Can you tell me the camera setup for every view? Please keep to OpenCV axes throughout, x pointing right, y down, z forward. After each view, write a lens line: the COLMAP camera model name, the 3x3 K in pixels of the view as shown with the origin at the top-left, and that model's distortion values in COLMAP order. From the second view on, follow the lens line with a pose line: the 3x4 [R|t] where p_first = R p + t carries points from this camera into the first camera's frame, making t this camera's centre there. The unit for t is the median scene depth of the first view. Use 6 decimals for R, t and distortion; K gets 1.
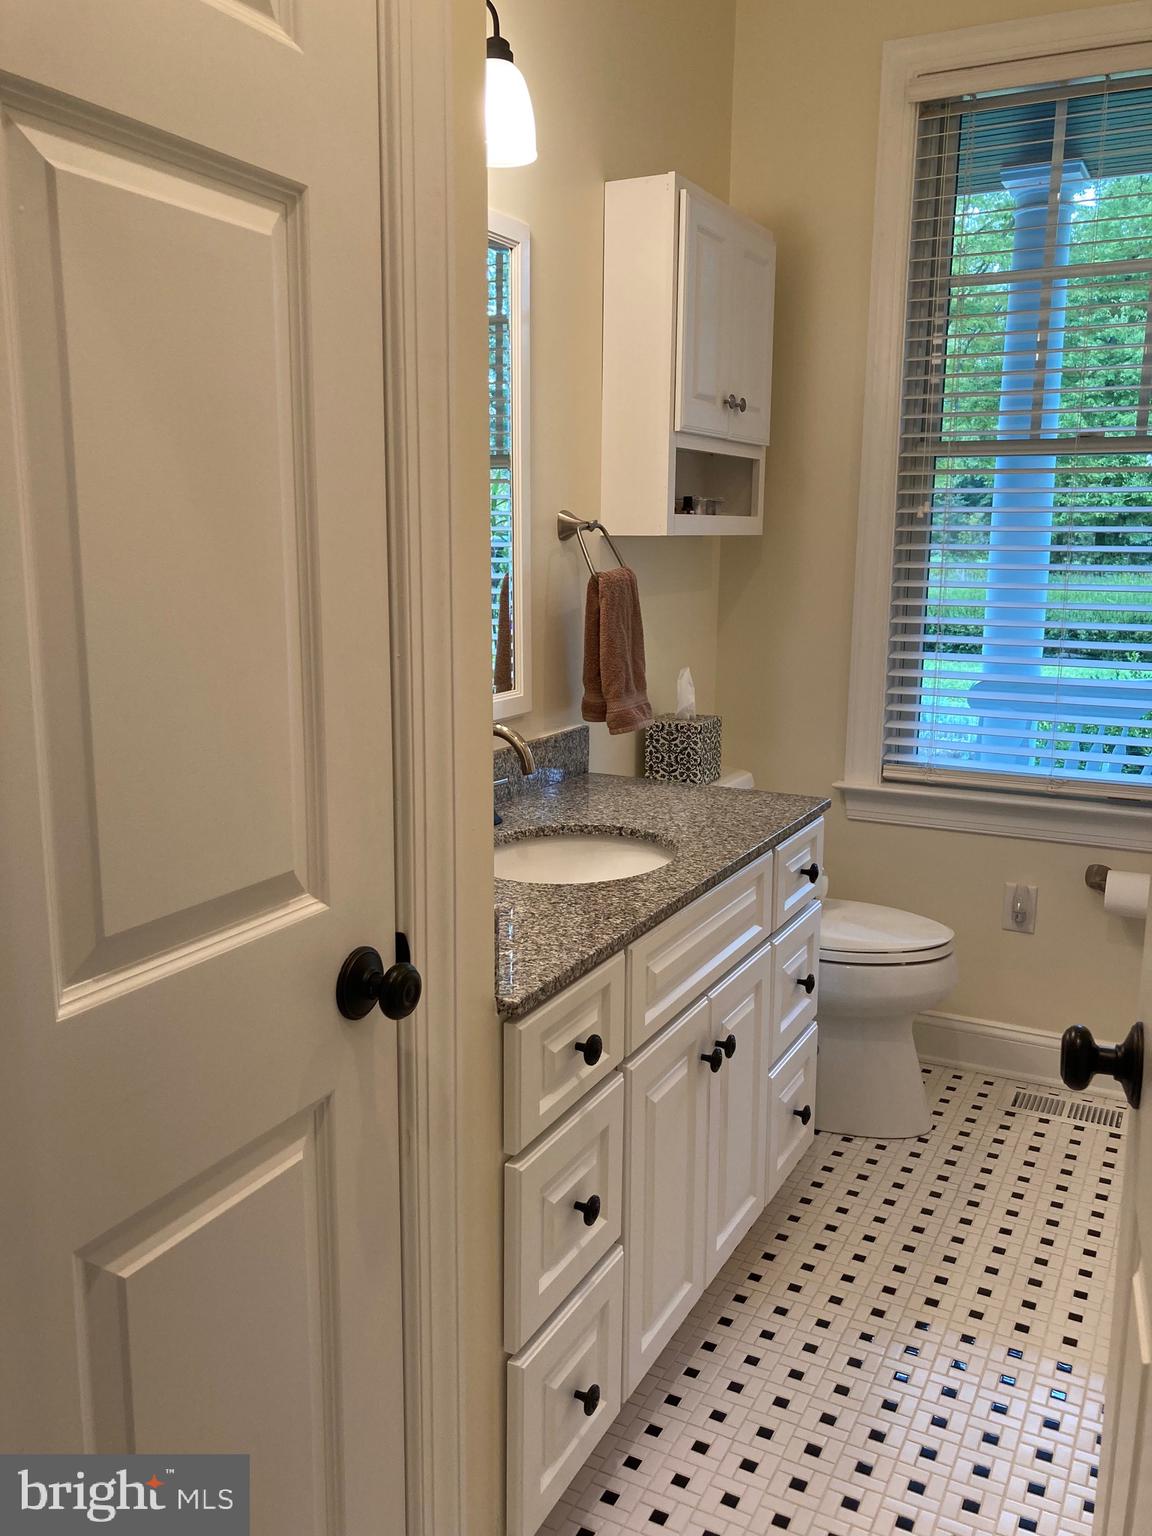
lens RADIAL K [[1253.5, 0, 571.7], [0, 1253.5, 761.0], [0, 0, 1]] dist [0.010342, -0.018041]
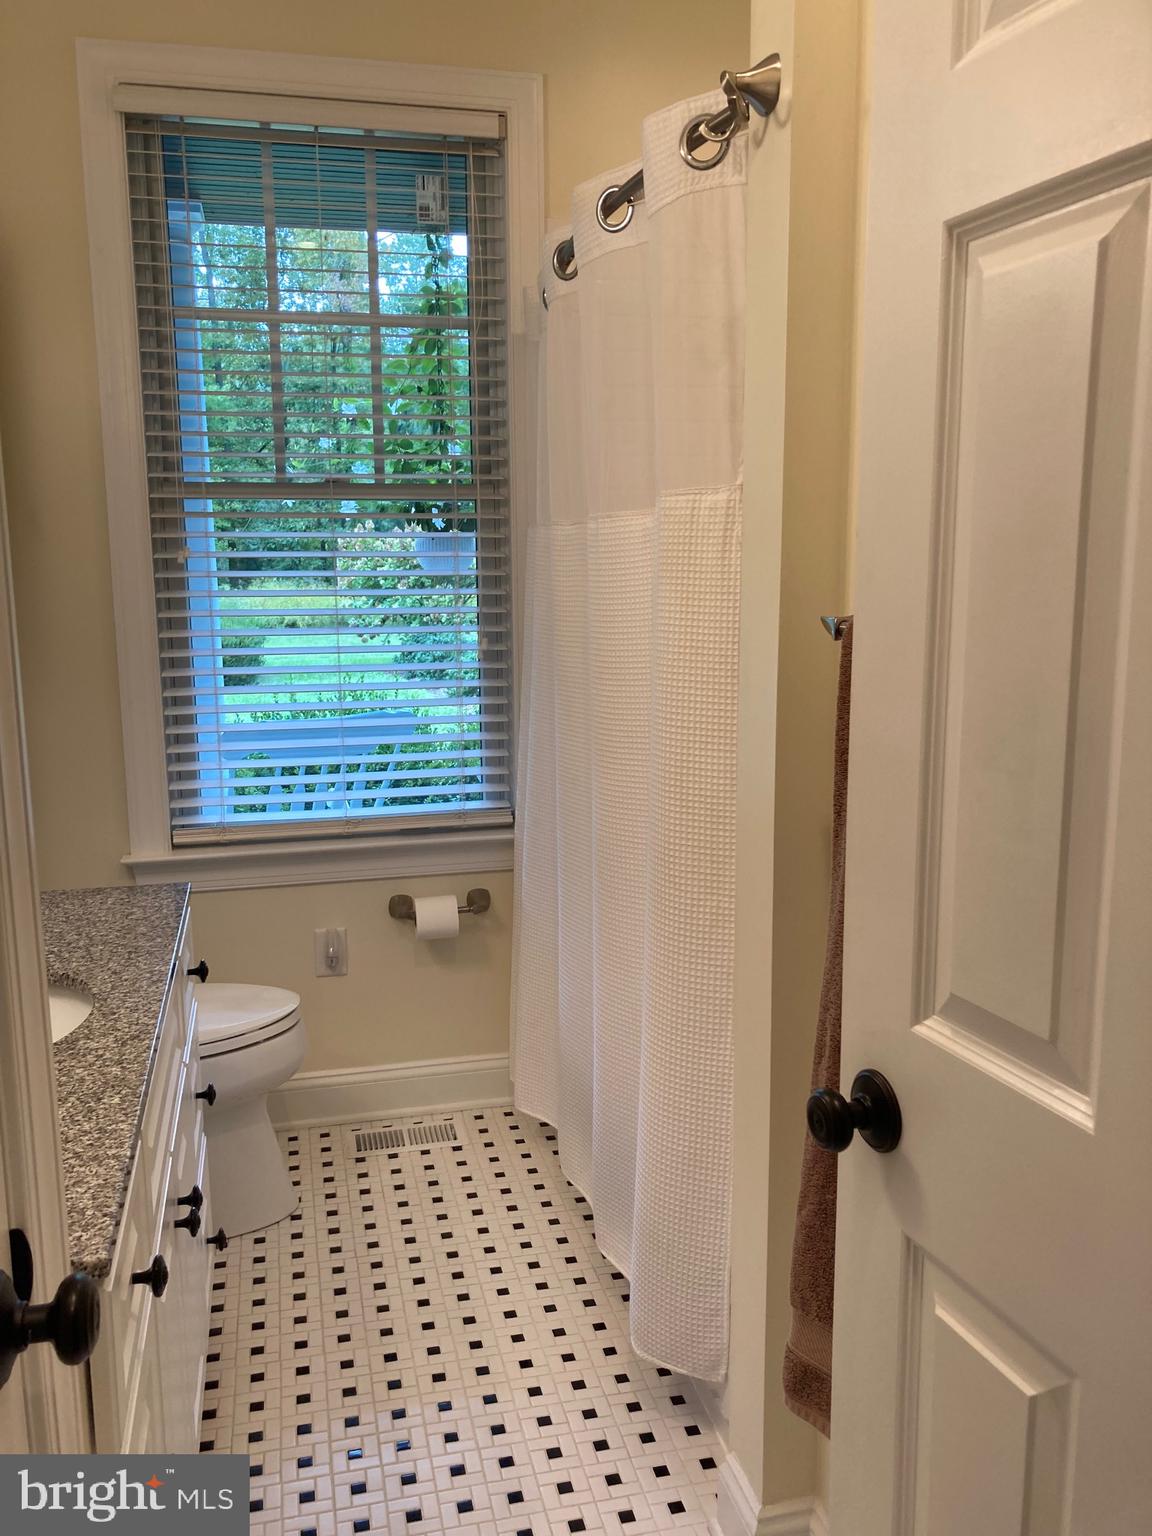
lens RADIAL K [[1253.5, 0, 574.8], [0, 1253.5, 774.7], [0, 0, 1]] dist [0.010342, -0.018041]
pose [[0.753542, -0.124228, 0.645555, -0.128439], [0.131156, 0.990651, 0.037542, -0.036752], [-0.644184, 0.056379, 0.762790, 0.115261]]
